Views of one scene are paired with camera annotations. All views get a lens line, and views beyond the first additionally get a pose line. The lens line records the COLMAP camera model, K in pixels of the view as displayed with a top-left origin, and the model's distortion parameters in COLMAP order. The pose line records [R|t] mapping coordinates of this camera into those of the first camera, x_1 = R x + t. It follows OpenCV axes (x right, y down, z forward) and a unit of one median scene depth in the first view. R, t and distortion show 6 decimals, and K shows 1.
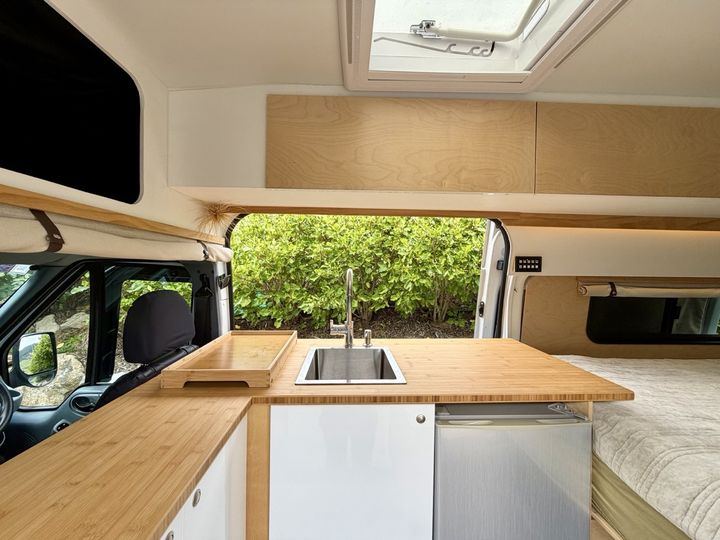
lens RADIAL K [[286.1, 0, 358.7], [0, 286.1, 269.3], [0, 0, 1]] dist [0.001417, -0.000521]
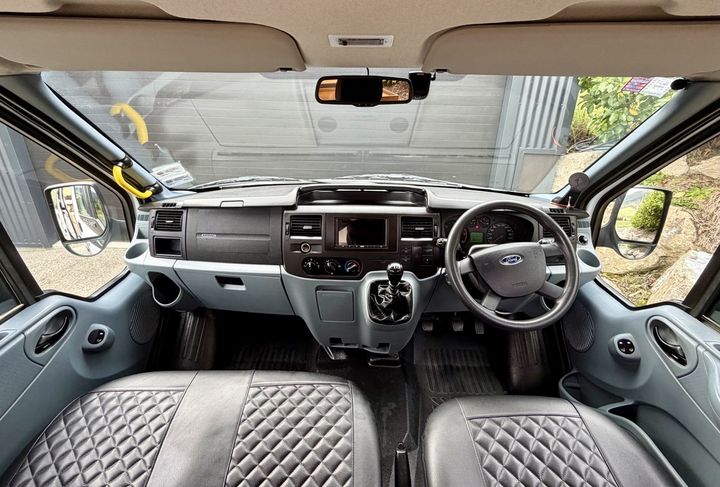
lens RADIAL K [[317.7, 0, 362.6], [0, 317.7, 204.0], [0, 0, 1]] dist [0.002992, 0.000546]
pose [[-0.046974, 0.360009, -0.931766, -0.429455], [-0.020906, 0.932237, 0.361245, 0.000238], [0.998677, 0.036449, -0.036265, 0.402283]]
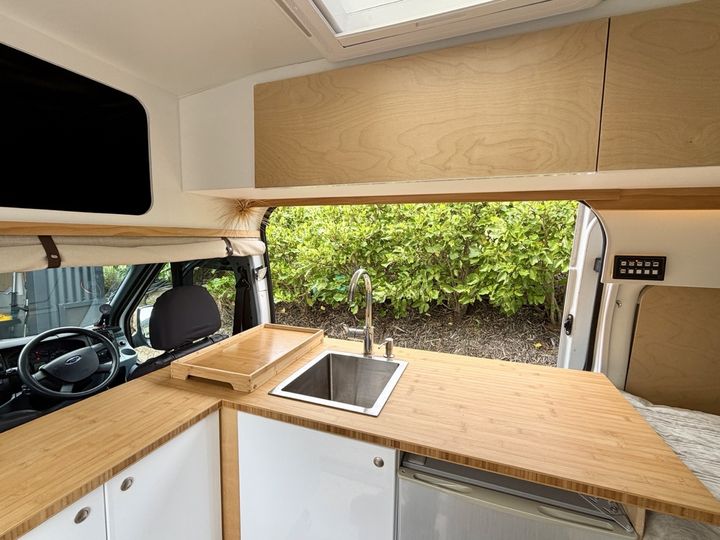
lens RADIAL K [[324.5, 0, 361.0], [0, 324.5, 269.3], [0, 0, 1]] dist [0.001097, -0.000897]
pose [[0.921572, 0.039832, -0.386159, 0.298557], [-0.005679, 0.995999, 0.089185, -0.076811], [0.388166, -0.079997, 0.918111, 0.081115]]
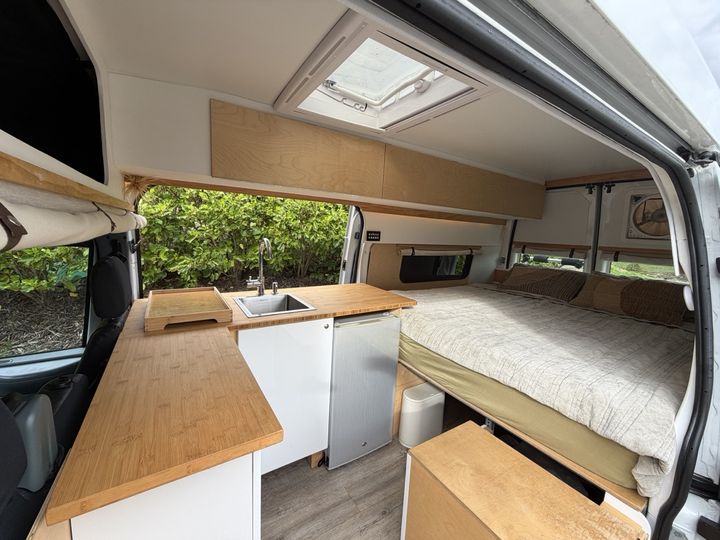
lens RADIAL K [[286.1, 0, 358.5], [0, 286.1, 266.7], [0, 0, 1]] dist [0.001417, -0.000521]
pose [[0.860913, -0.032776, 0.507695, -0.293744], [-0.037562, 0.991104, 0.127678, -0.049139], [-0.507363, -0.128990, 0.852024, -0.336116]]
